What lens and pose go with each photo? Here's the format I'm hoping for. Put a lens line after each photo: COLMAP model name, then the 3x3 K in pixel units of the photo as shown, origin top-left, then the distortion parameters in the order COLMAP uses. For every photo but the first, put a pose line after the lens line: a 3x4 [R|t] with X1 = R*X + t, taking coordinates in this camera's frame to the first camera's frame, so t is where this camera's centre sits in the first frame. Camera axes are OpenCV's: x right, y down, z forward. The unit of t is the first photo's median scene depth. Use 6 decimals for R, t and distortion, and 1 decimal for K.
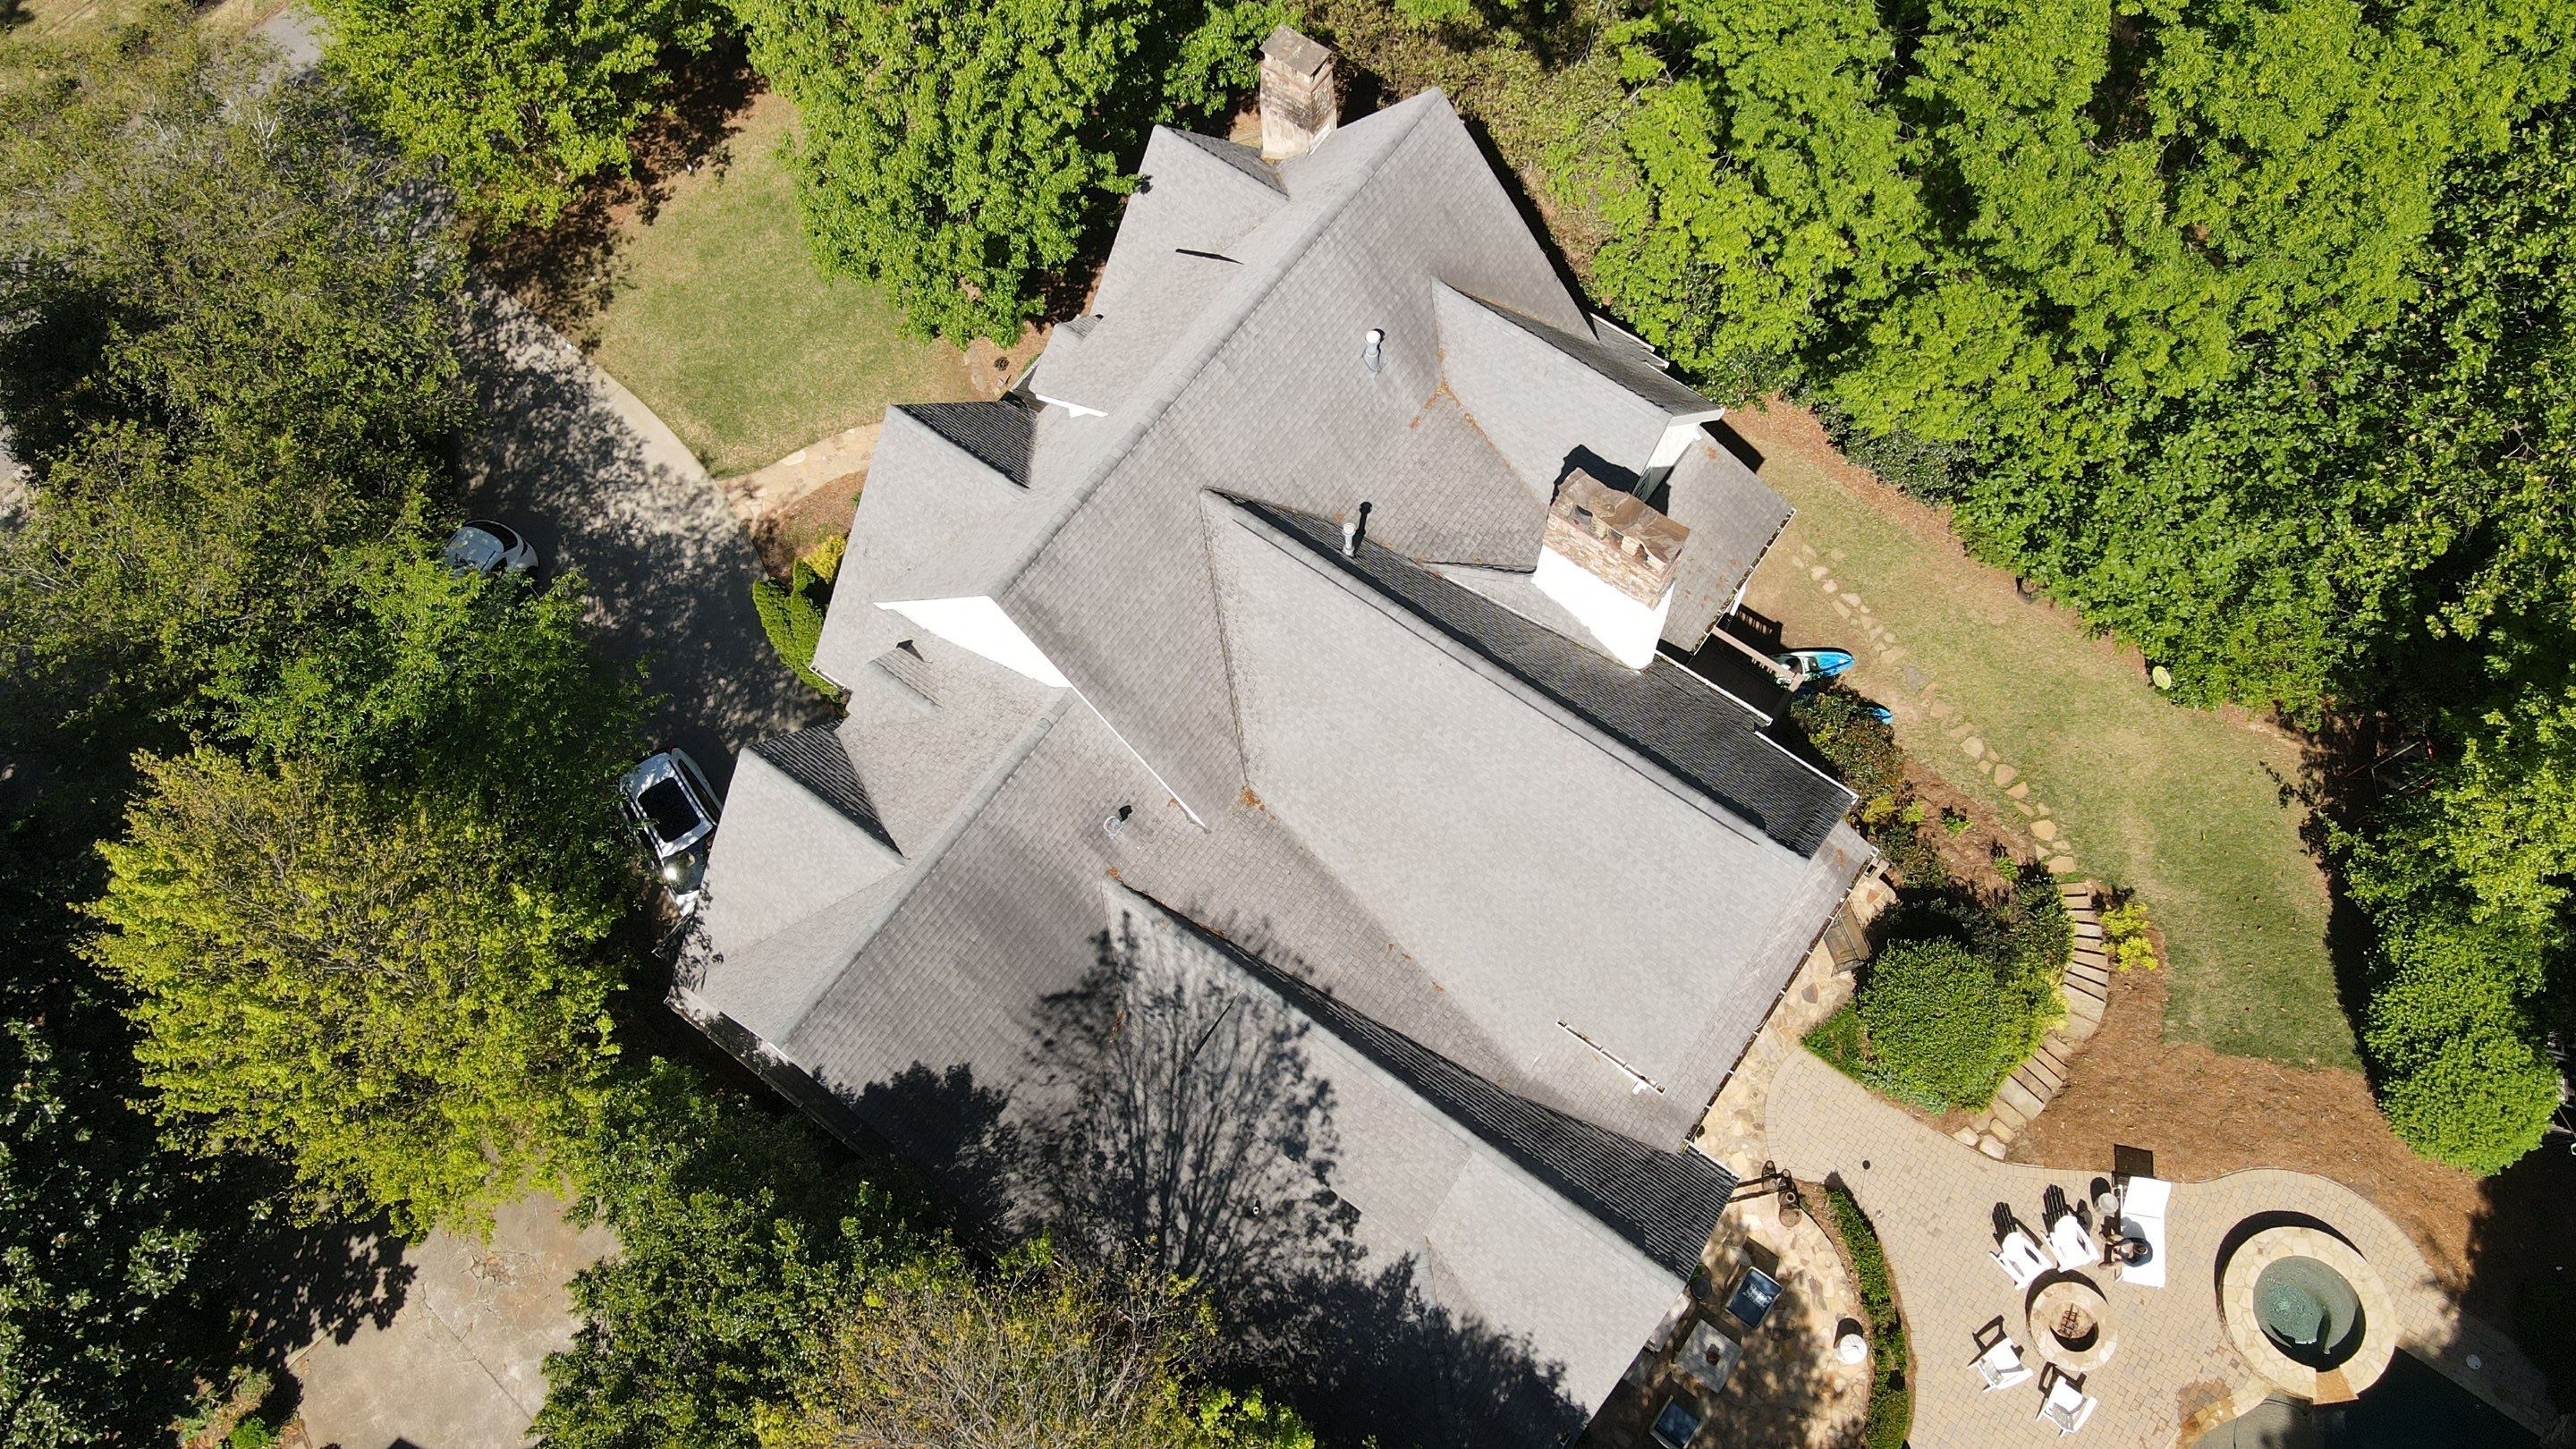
lens RADIAL K [[1822.2, 0, 1336.5], [0, 1822.2, 718.9], [0, 0, 1]] dist [-0.000344, 0.005169]
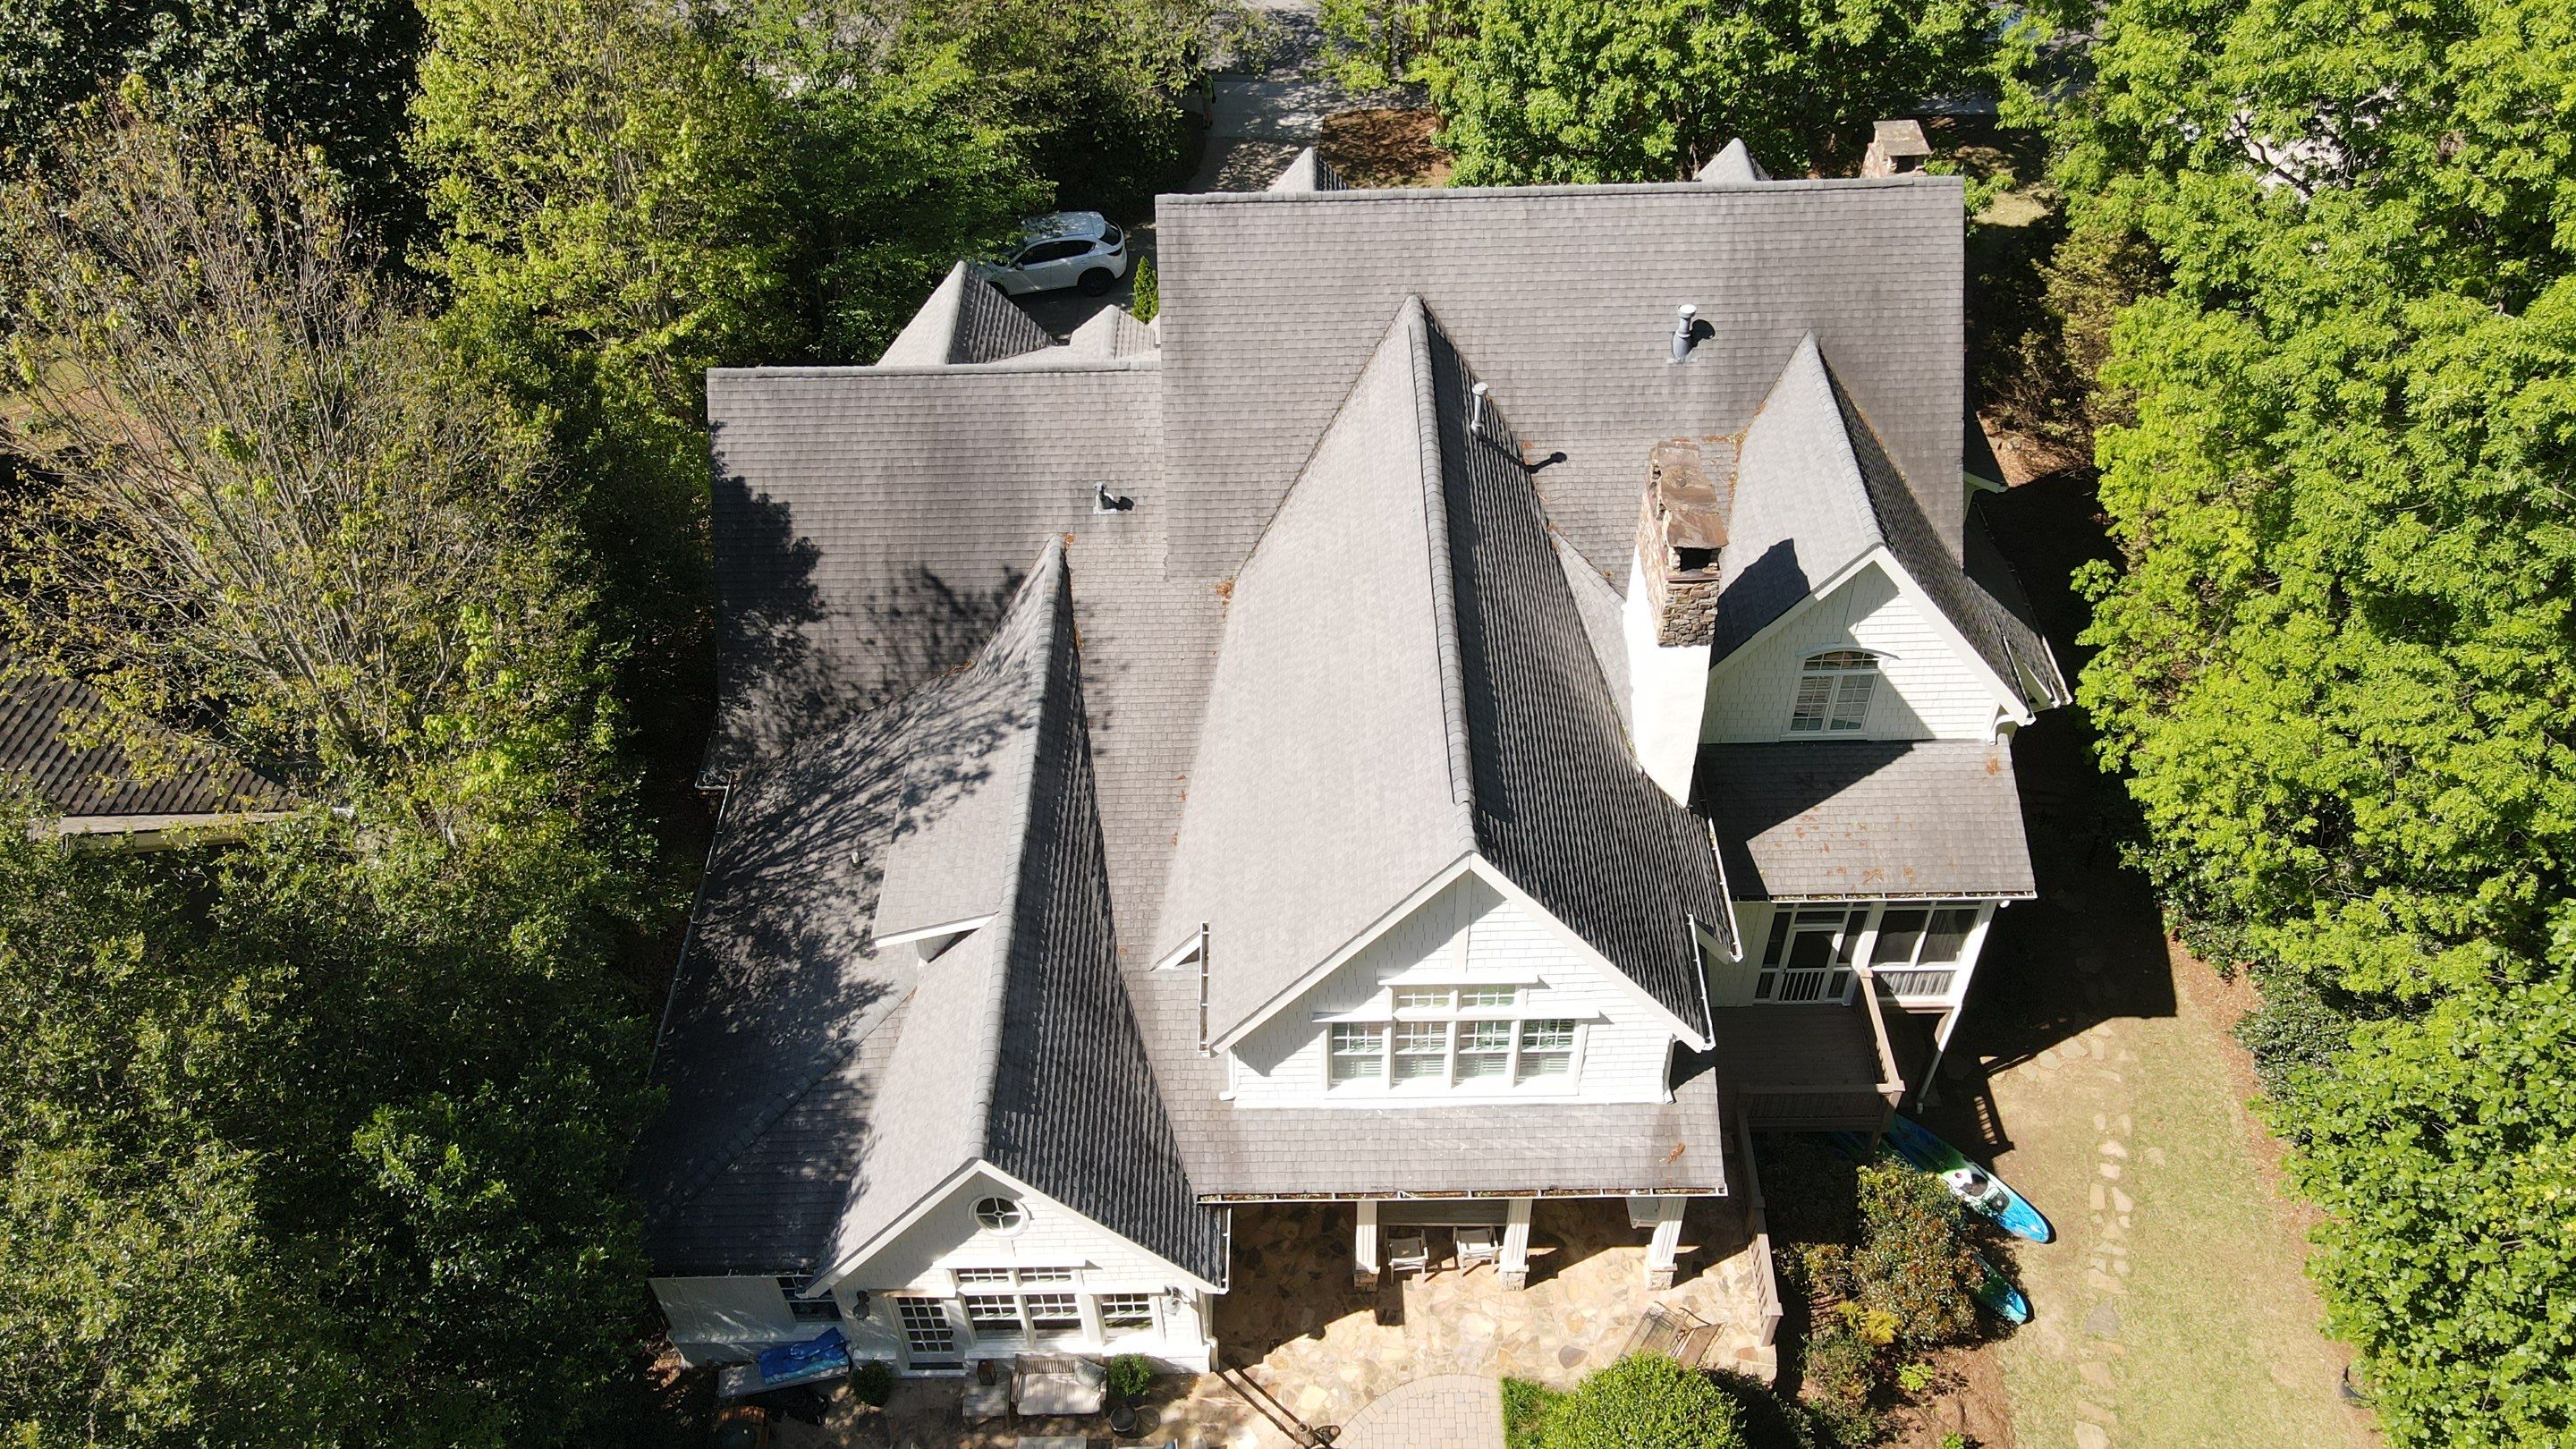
lens RADIAL K [[1822.2, 0, 1336.5], [0, 1822.2, 718.9], [0, 0, 1]] dist [-0.000344, 0.005169]
pose [[0.614707, 0.588799, -0.524834, 0.510509], [-0.726907, 0.681179, -0.087184, 0.132013], [0.306172, 0.435098, 0.846728, 0.295601]]
